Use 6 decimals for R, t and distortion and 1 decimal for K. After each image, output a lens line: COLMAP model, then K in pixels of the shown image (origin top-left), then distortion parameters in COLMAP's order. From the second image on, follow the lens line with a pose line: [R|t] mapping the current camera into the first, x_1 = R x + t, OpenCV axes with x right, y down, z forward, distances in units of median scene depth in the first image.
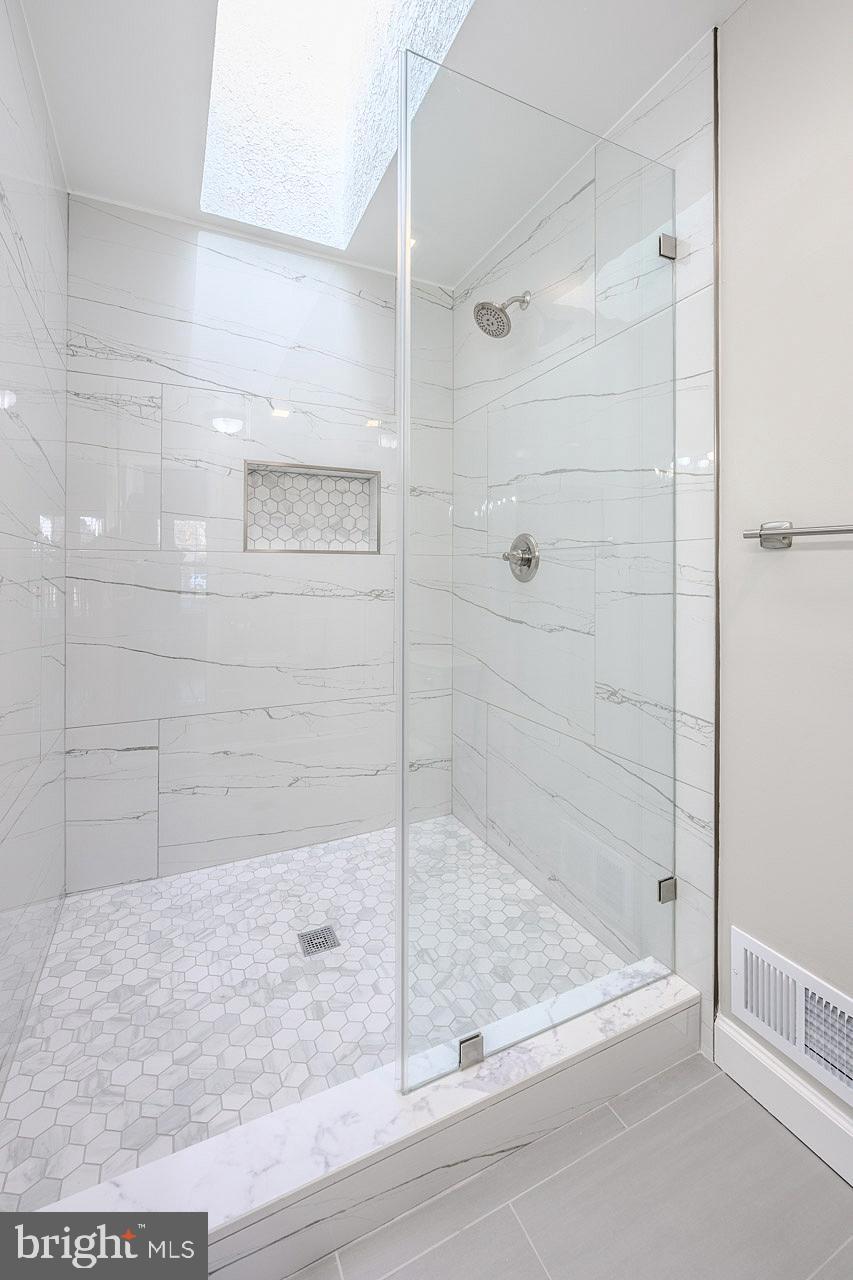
lens RADIAL K [[508.6, 0, 397.5], [0, 508.6, 568.6], [0, 0, 1]] dist [-0.007585, 0.003956]
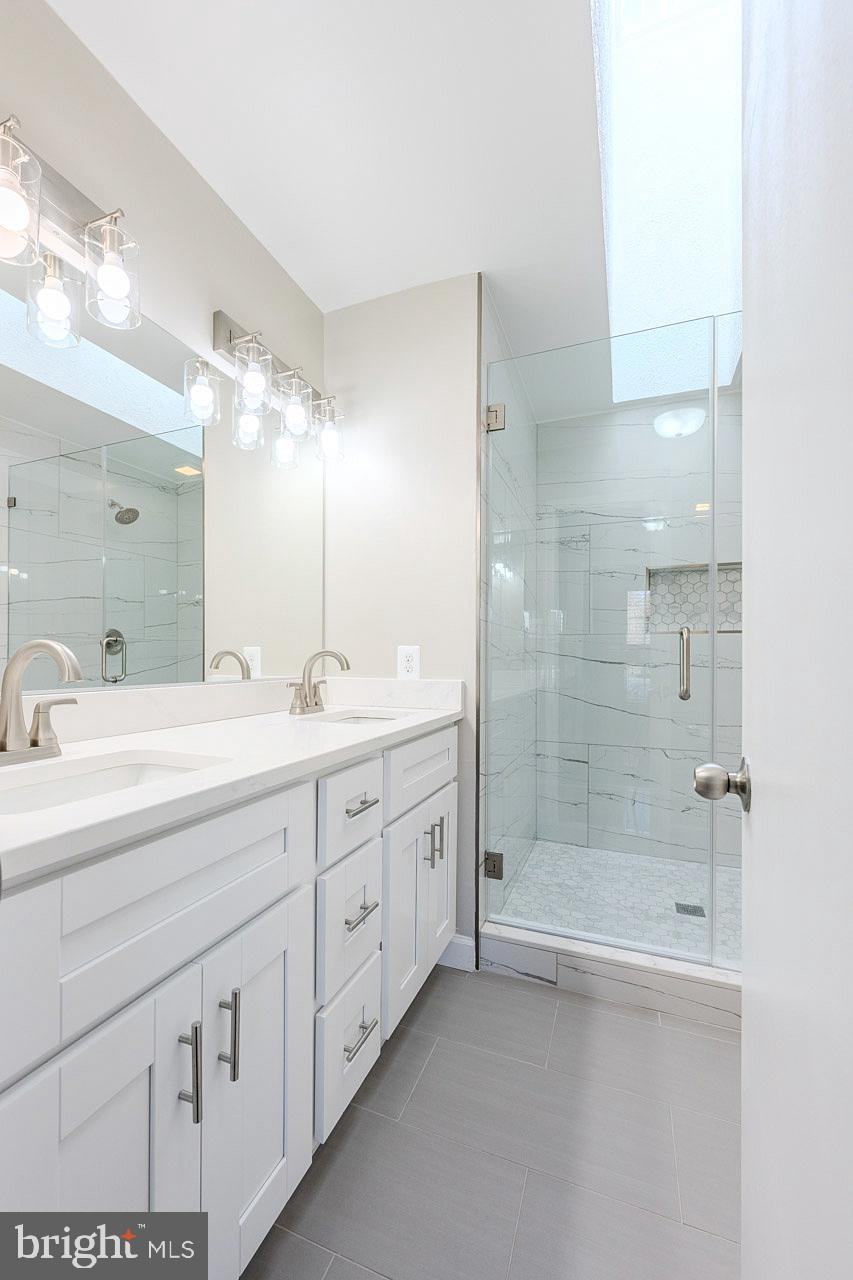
lens RADIAL K [[508.6, 0, 428.0], [0, 508.6, 646.6], [0, 0, 1]] dist [-0.007585, 0.003956]
pose [[0.699388, -0.008307, -0.714694, 0.322334], [0.002250, 0.999953, -0.009421, 0.016530], [0.714739, 0.004981, 0.699373, -0.467420]]
